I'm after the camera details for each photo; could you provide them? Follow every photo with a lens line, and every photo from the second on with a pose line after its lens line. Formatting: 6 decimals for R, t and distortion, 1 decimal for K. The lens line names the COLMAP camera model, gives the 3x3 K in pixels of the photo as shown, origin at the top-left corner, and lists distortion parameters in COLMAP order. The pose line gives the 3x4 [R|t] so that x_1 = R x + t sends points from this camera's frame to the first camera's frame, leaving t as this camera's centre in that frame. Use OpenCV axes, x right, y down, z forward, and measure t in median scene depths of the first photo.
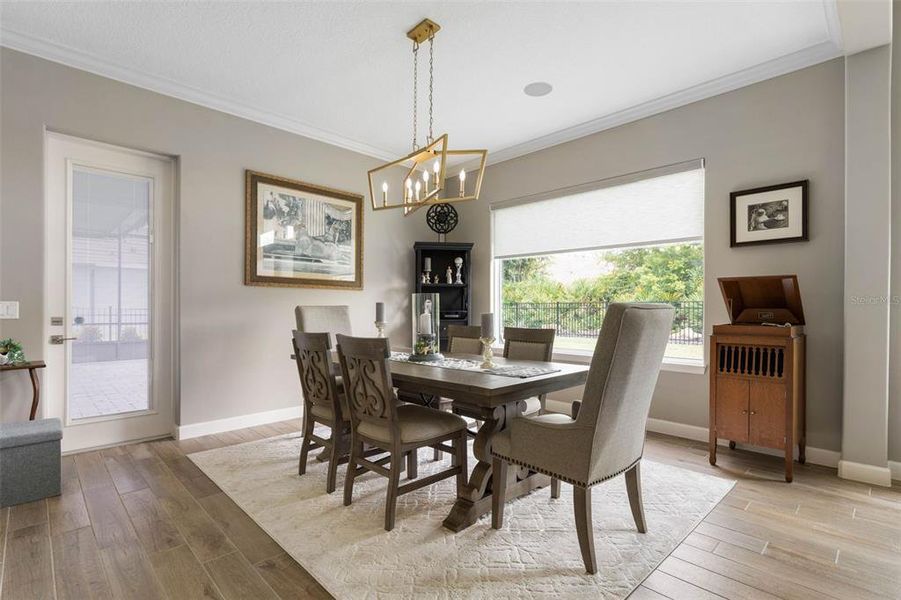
lens RADIAL K [[426.3, 0, 450.0], [0, 426.3, 308.7], [0, 0, 1]] dist [-0.002180, -0.000100]
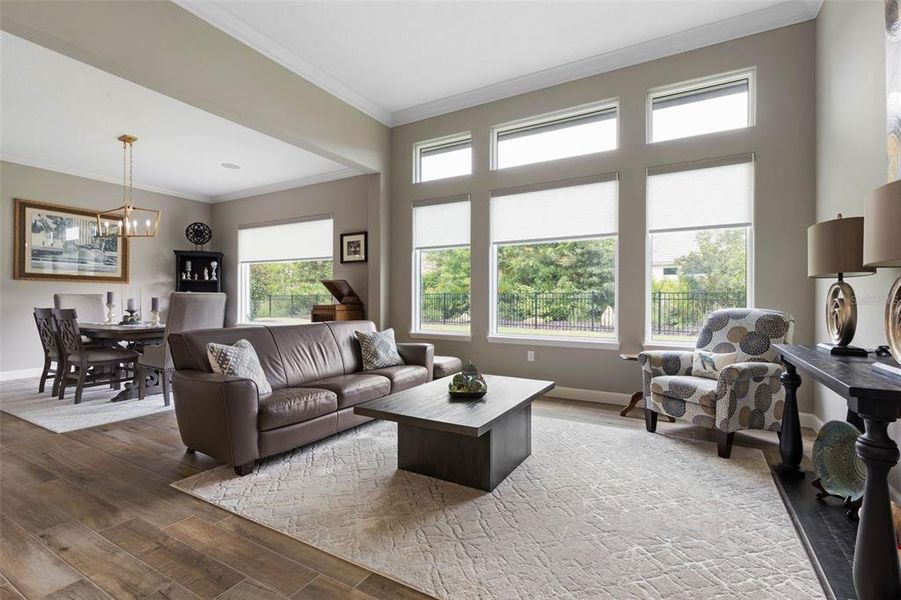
lens RADIAL K [[410.1, 0, 460.4], [0, 410.1, 301.3], [0, 0, 1]] dist [0.000391, 0.000311]
pose [[0.959631, 0.001277, 0.281258, 0.531714], [-0.001820, 0.999997, 0.001668, 0.013136], [-0.281255, -0.002112, 0.959631, -0.694058]]
